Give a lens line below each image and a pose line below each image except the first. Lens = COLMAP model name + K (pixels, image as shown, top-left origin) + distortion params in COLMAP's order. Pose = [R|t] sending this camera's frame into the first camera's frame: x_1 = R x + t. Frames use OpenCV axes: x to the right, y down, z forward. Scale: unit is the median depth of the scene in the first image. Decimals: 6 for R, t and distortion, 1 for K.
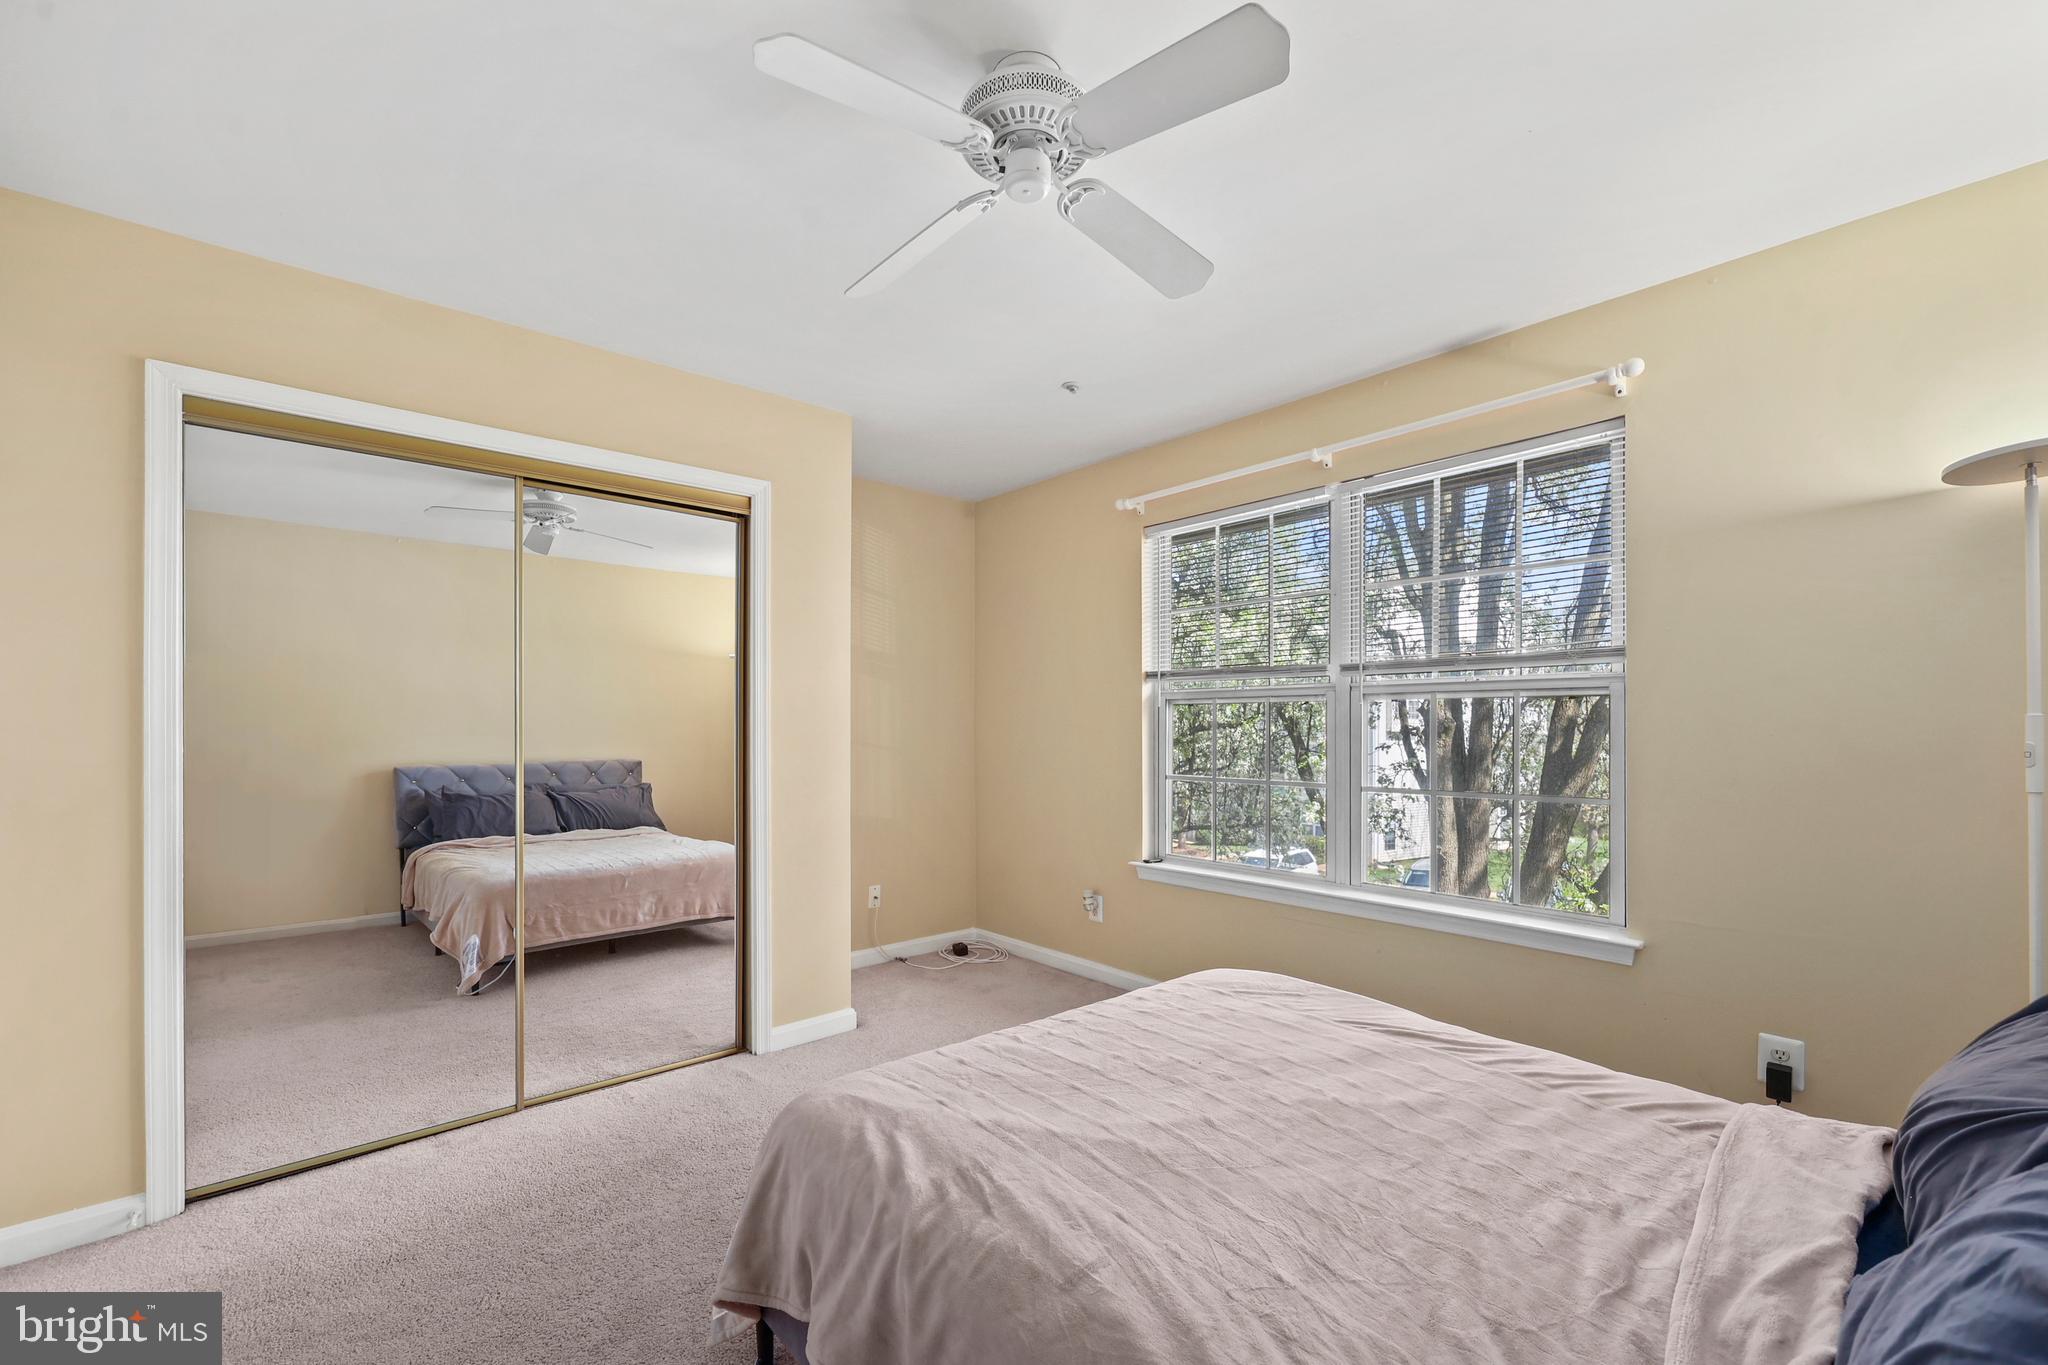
lens RADIAL K [[831.3, 0, 1026.4], [0, 831.3, 731.9], [0, 0, 1]] dist [0.000468, 0.000026]
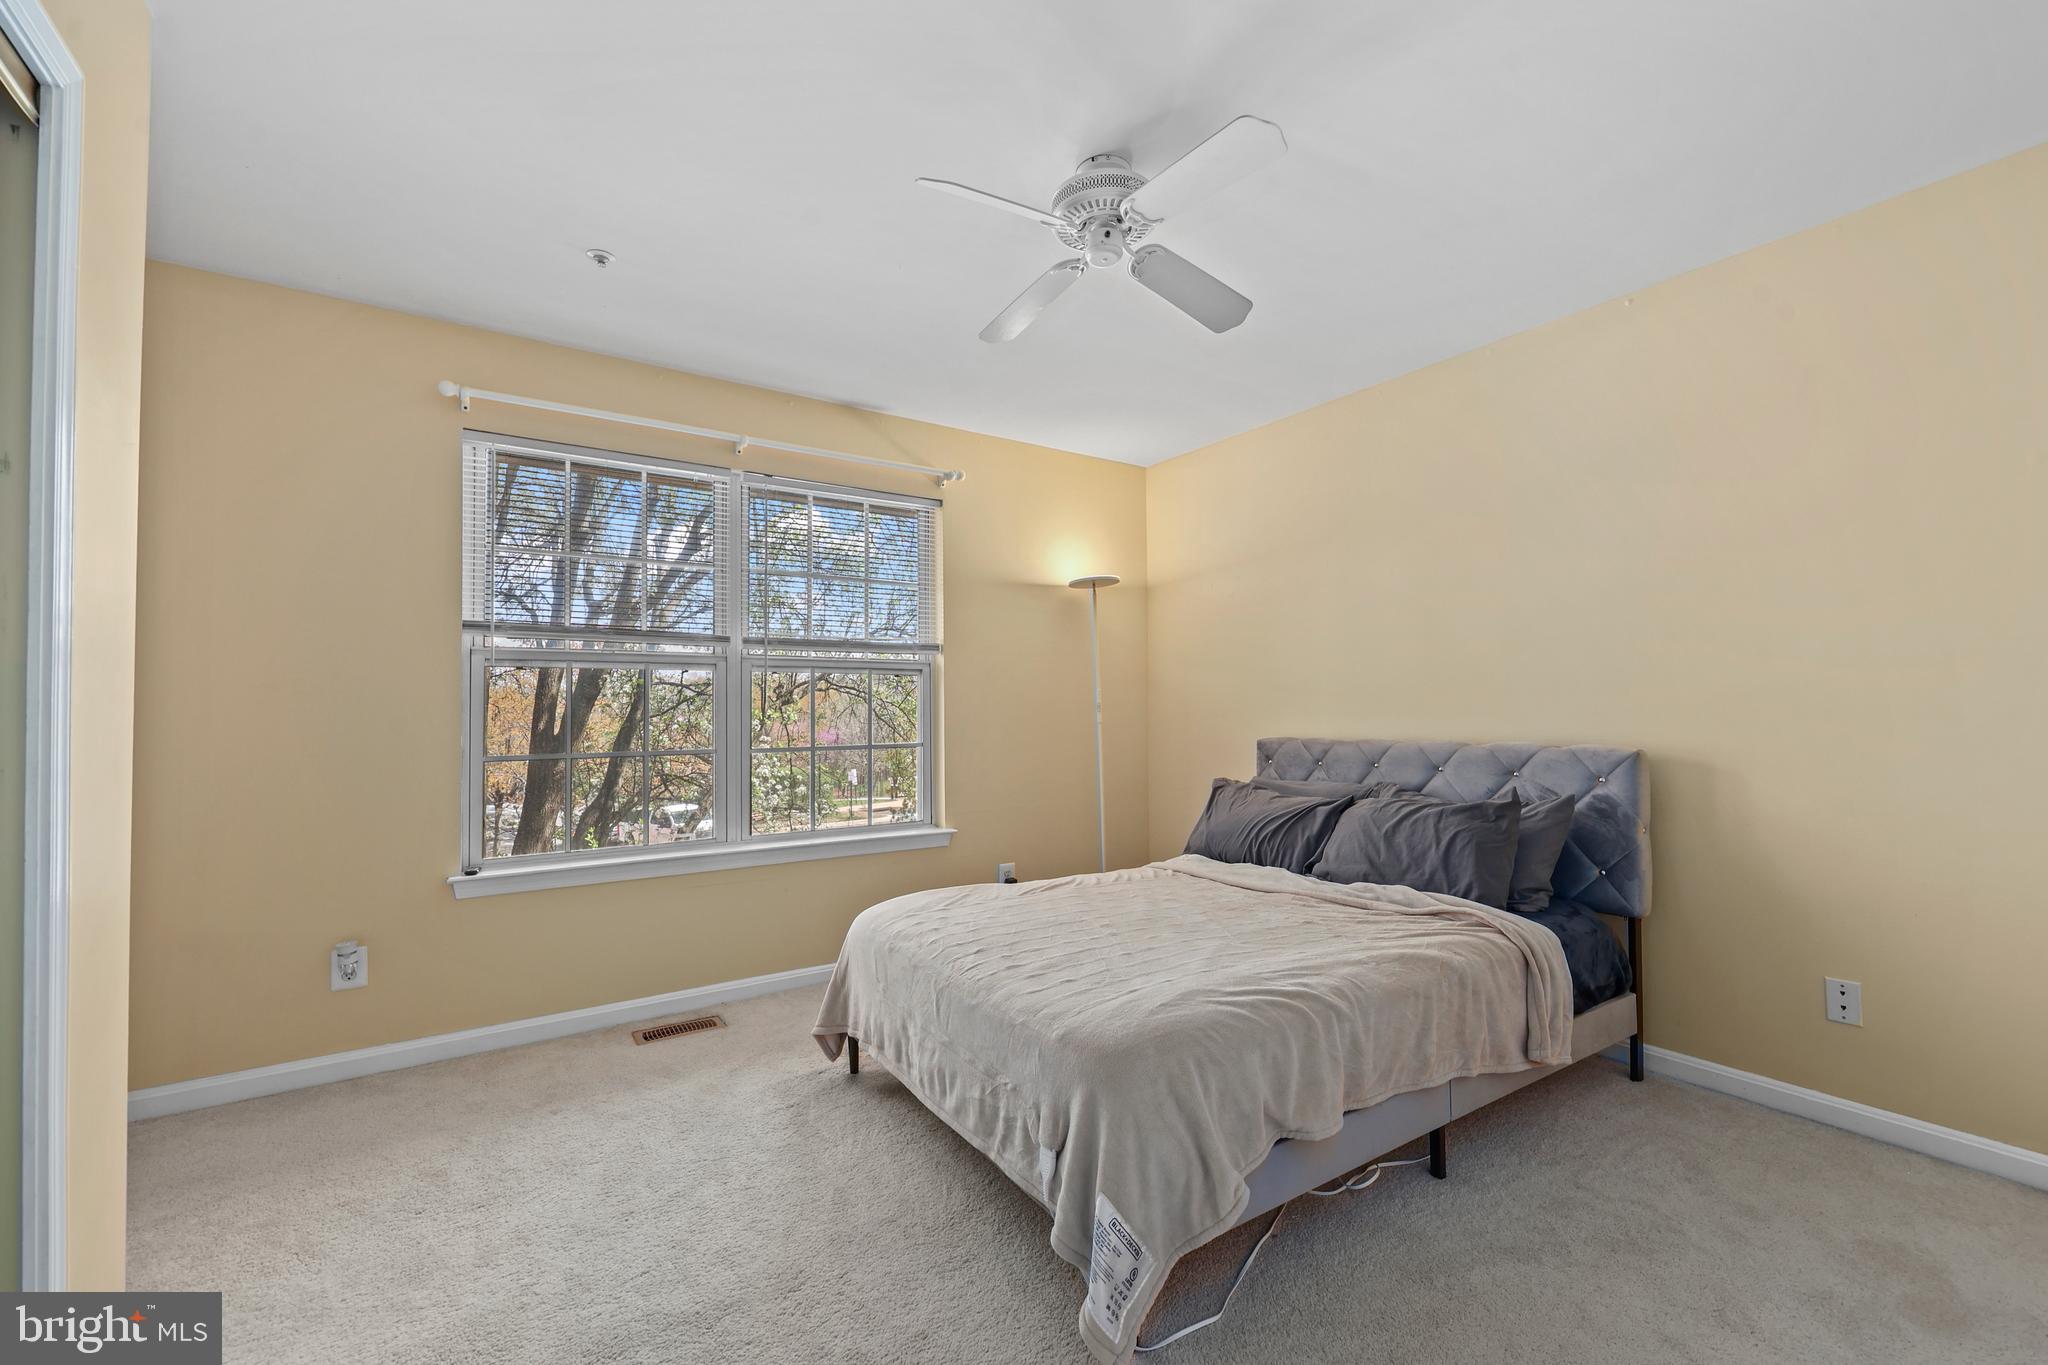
lens RADIAL K [[824.0, 0, 1052.5], [0, 824.0, 687.8], [0, 0, 1]] dist [0.000327, -0.000036]
pose [[0.103082, 0.014155, 0.994572, -0.641723], [0.004781, 0.999880, -0.014726, 0.002467], [-0.994661, 0.006273, 0.103002, 0.481853]]
